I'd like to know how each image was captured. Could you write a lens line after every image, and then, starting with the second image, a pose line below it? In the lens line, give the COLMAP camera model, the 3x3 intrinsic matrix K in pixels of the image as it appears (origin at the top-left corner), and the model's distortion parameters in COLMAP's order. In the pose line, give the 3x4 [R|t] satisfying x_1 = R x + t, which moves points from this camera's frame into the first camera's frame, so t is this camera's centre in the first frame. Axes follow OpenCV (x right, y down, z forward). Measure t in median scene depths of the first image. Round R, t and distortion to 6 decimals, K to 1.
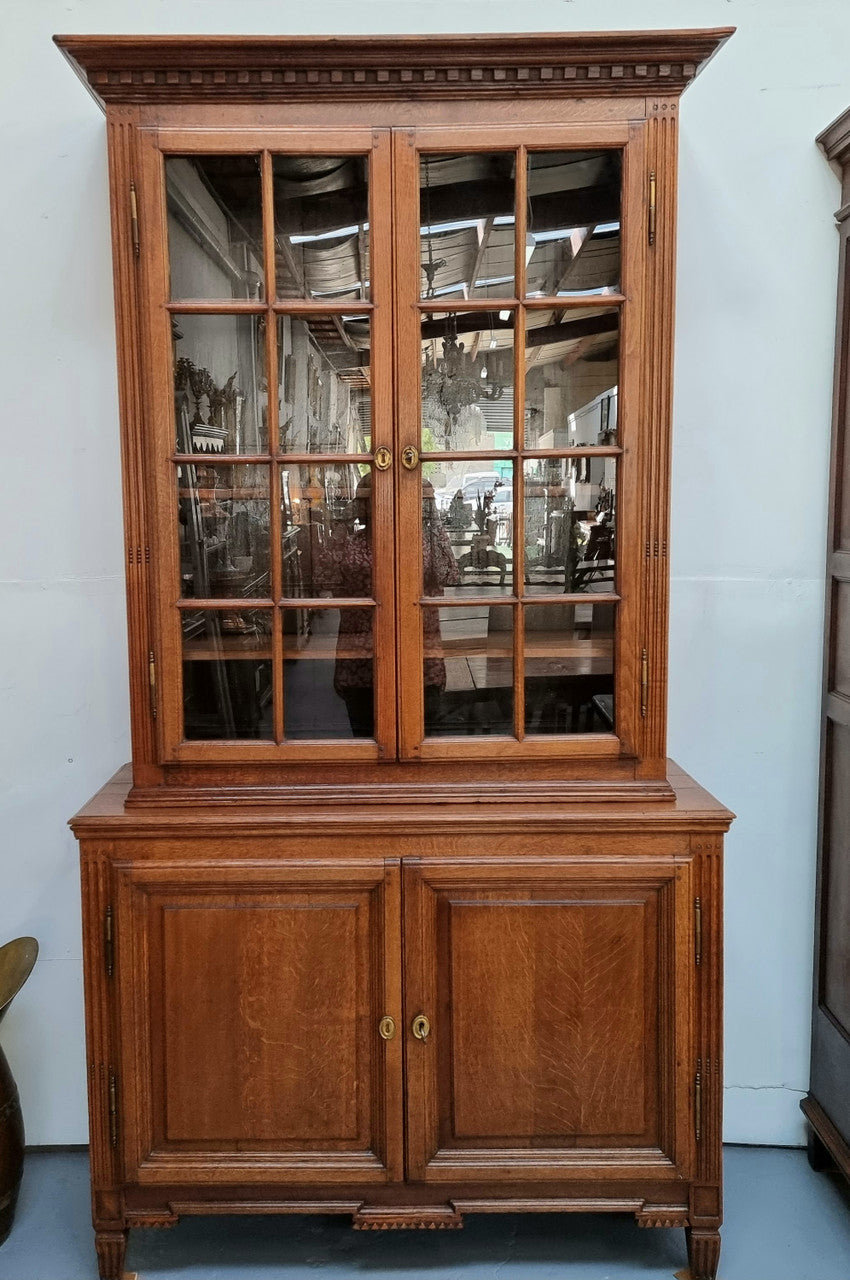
lens RADIAL K [[1054.3, 0, 424.4], [0, 1054.3, 635.2], [0, 0, 1]] dist [0.051362, 0.008129]
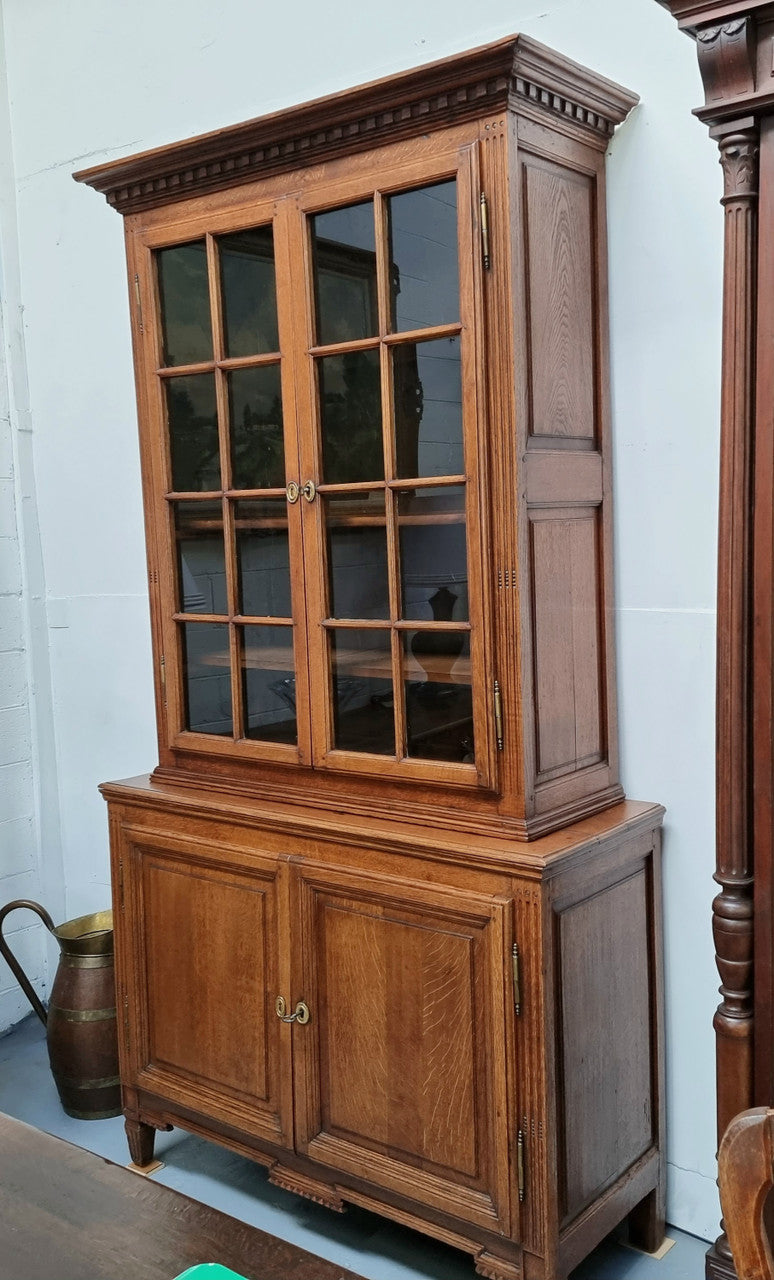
lens RADIAL K [[1216.7, 0, 387.1], [0, 1216.7, 640.8], [0, 0, 1]] dist [0.075739, 0.000000]
pose [[0.787899, 0.047938, -0.613936, 0.816772], [-0.042987, 0.998815, 0.022823, -0.044810], [0.614303, 0.008409, 0.789025, 0.057545]]
